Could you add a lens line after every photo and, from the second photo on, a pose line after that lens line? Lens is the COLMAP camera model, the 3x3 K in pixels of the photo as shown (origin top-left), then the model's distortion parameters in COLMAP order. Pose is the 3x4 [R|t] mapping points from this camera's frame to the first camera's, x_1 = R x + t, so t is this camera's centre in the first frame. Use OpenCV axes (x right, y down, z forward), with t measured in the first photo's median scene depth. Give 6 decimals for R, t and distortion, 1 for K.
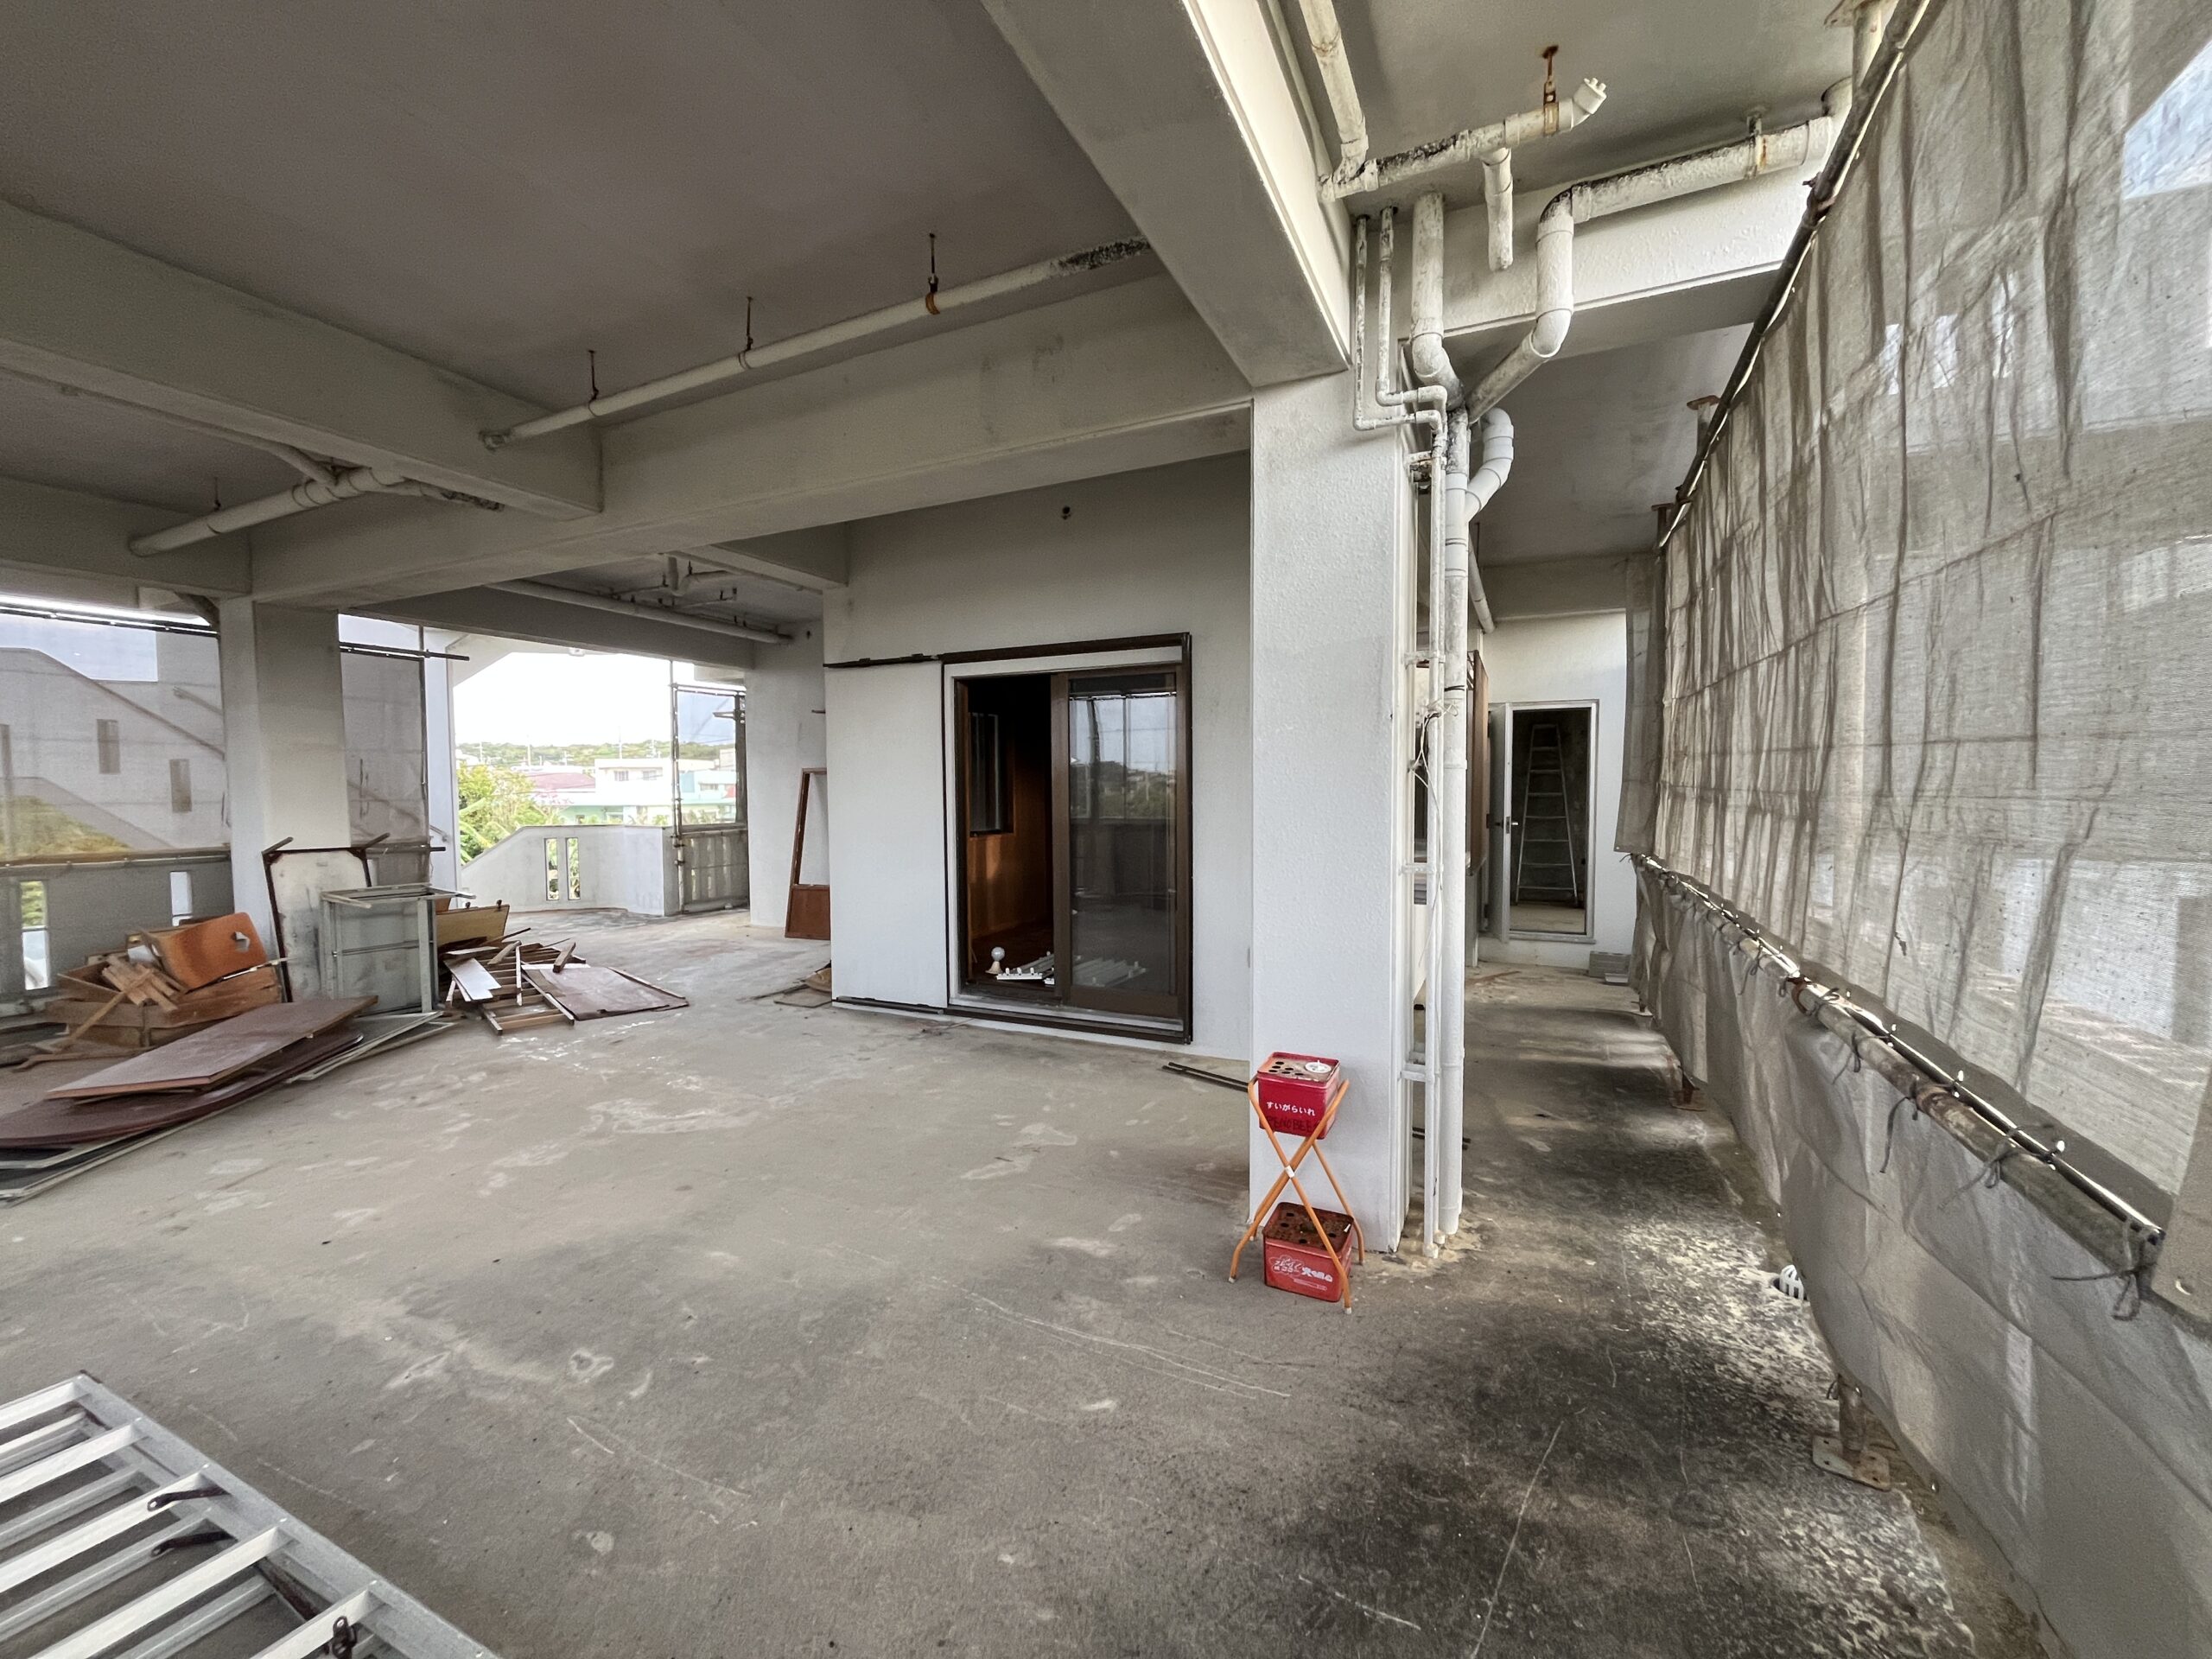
lens RADIAL K [[891.2, 0, 1107.1], [0, 891.2, 830.0], [0, 0, 1]] dist [-0.001930, -0.000345]
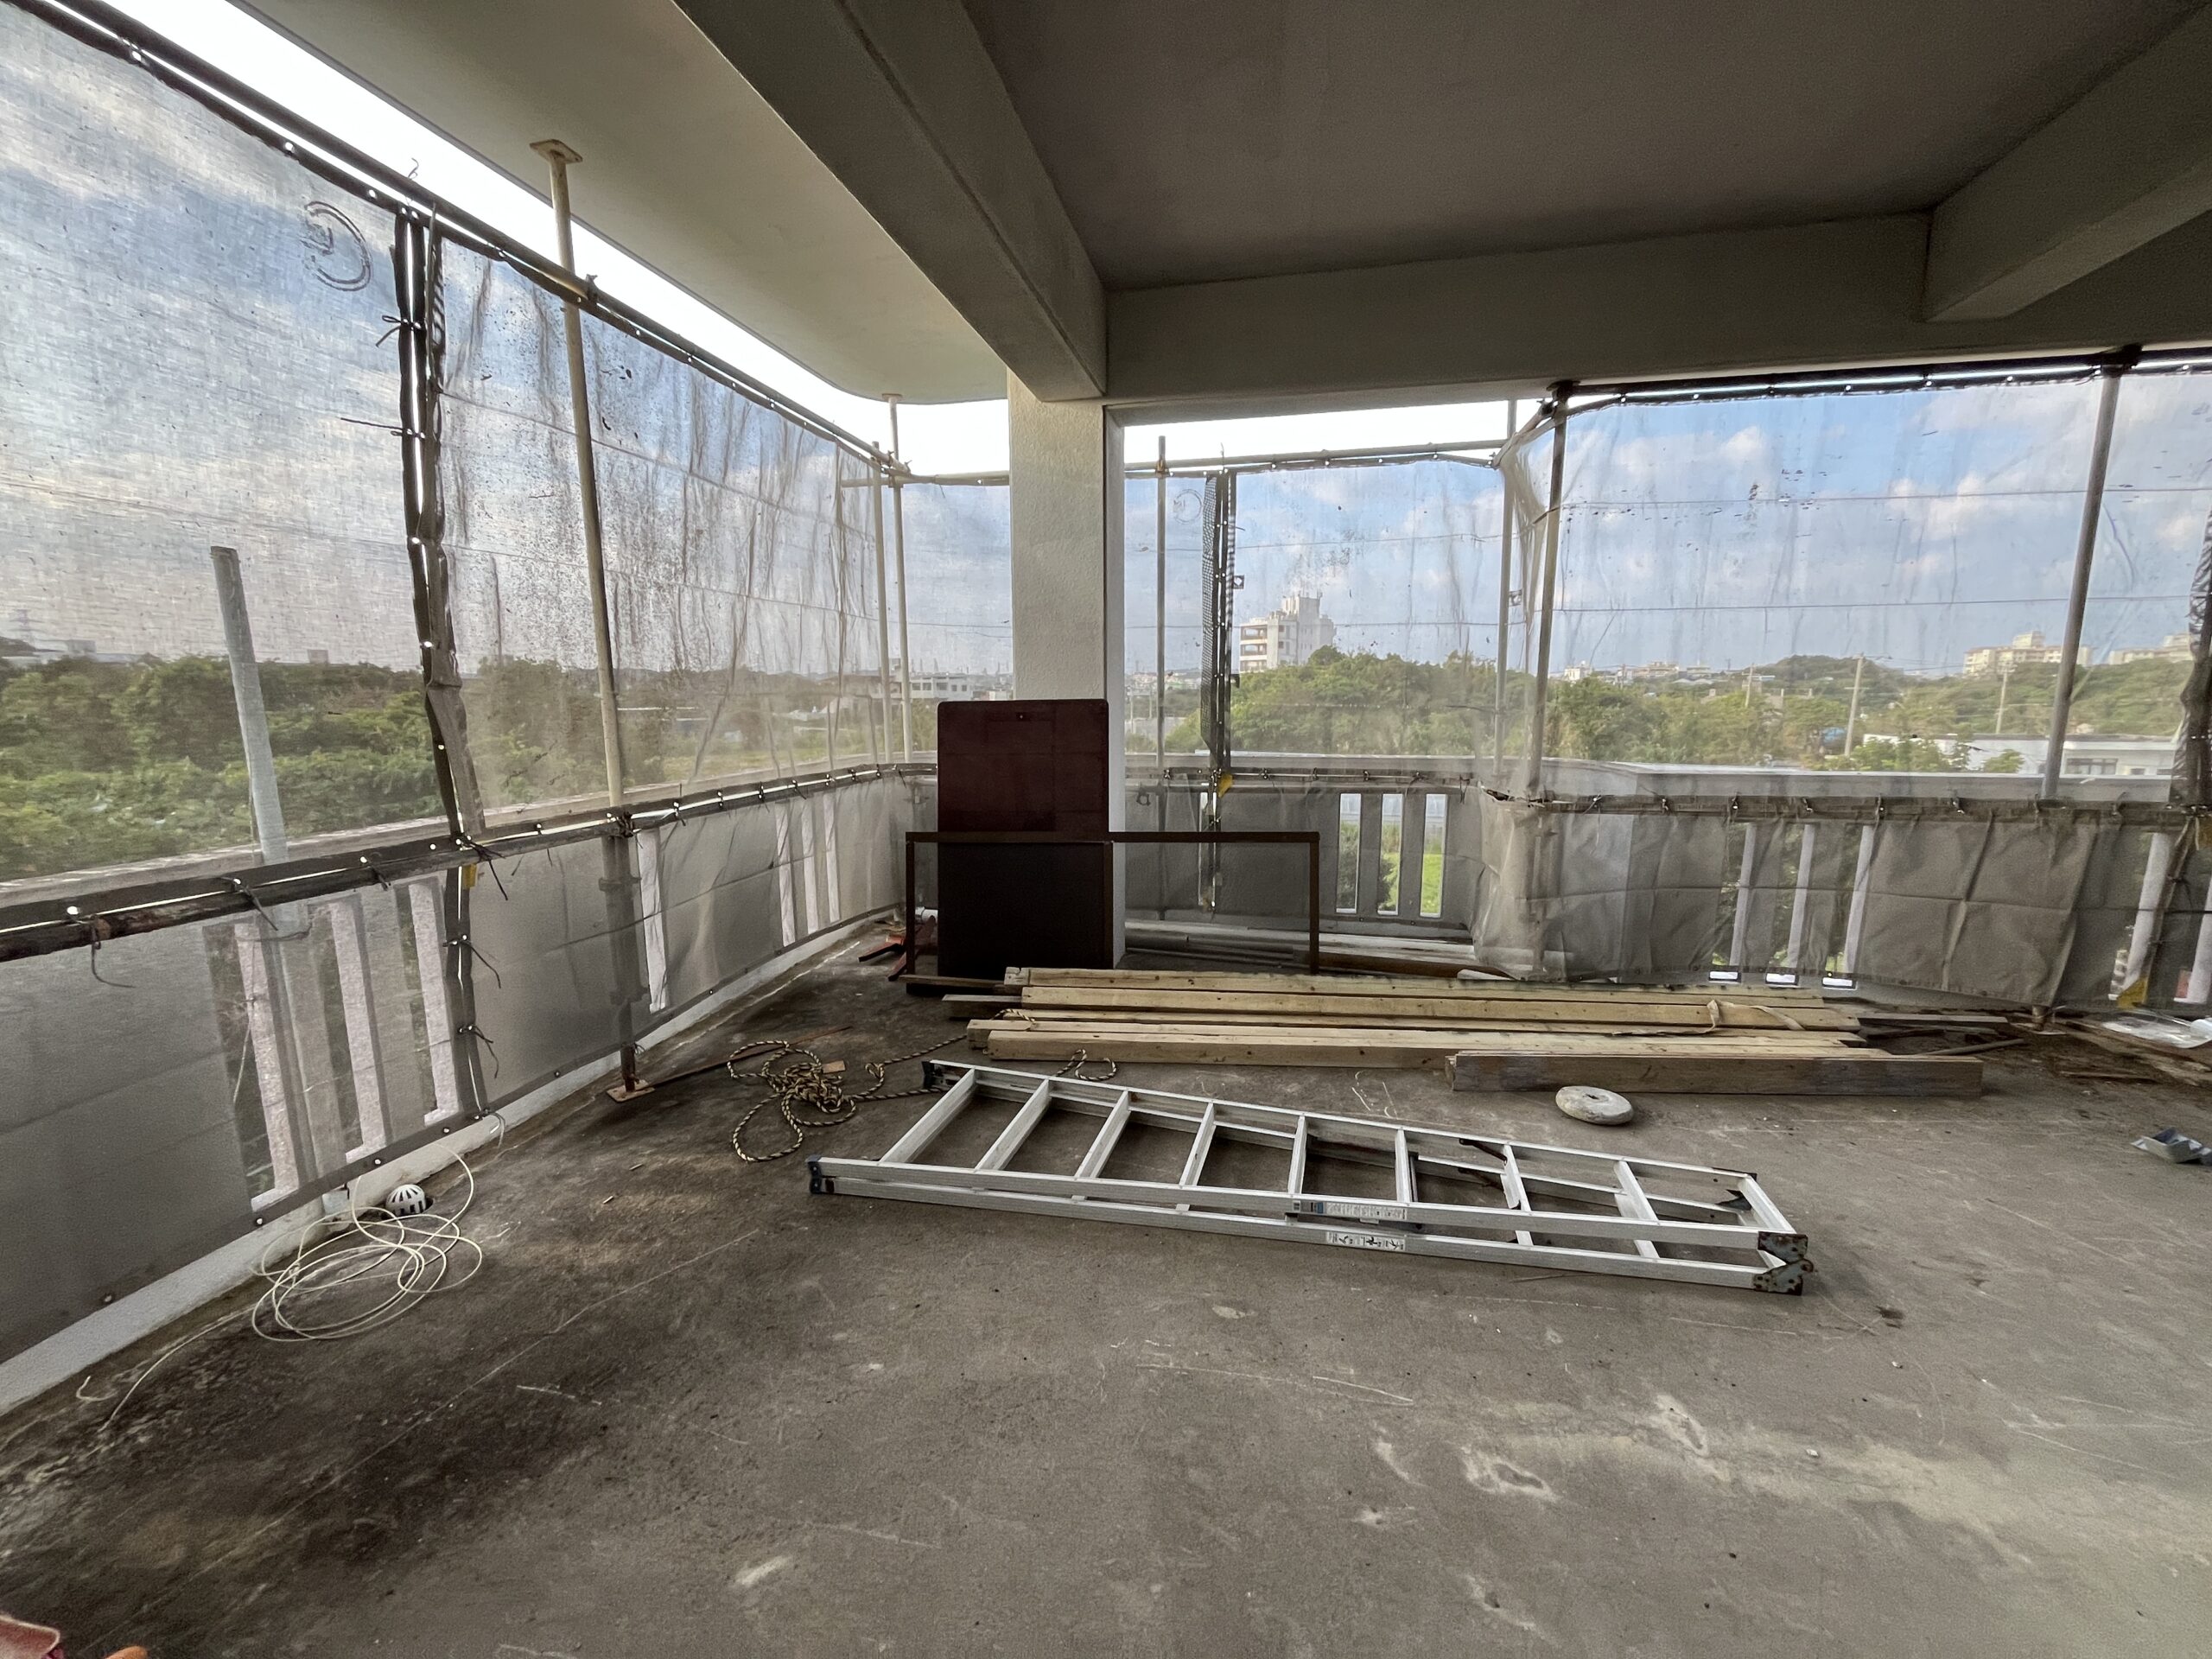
lens RADIAL K [[891.2, 0, 1105.4], [0, 891.2, 828.9], [0, 0, 1]] dist [-0.001930, -0.000345]
pose [[-0.973957, 0.048798, -0.221420, -0.148102], [0.002474, 0.978794, 0.204831, -0.065918], [0.226720, 0.198948, -0.953424, 1.654966]]
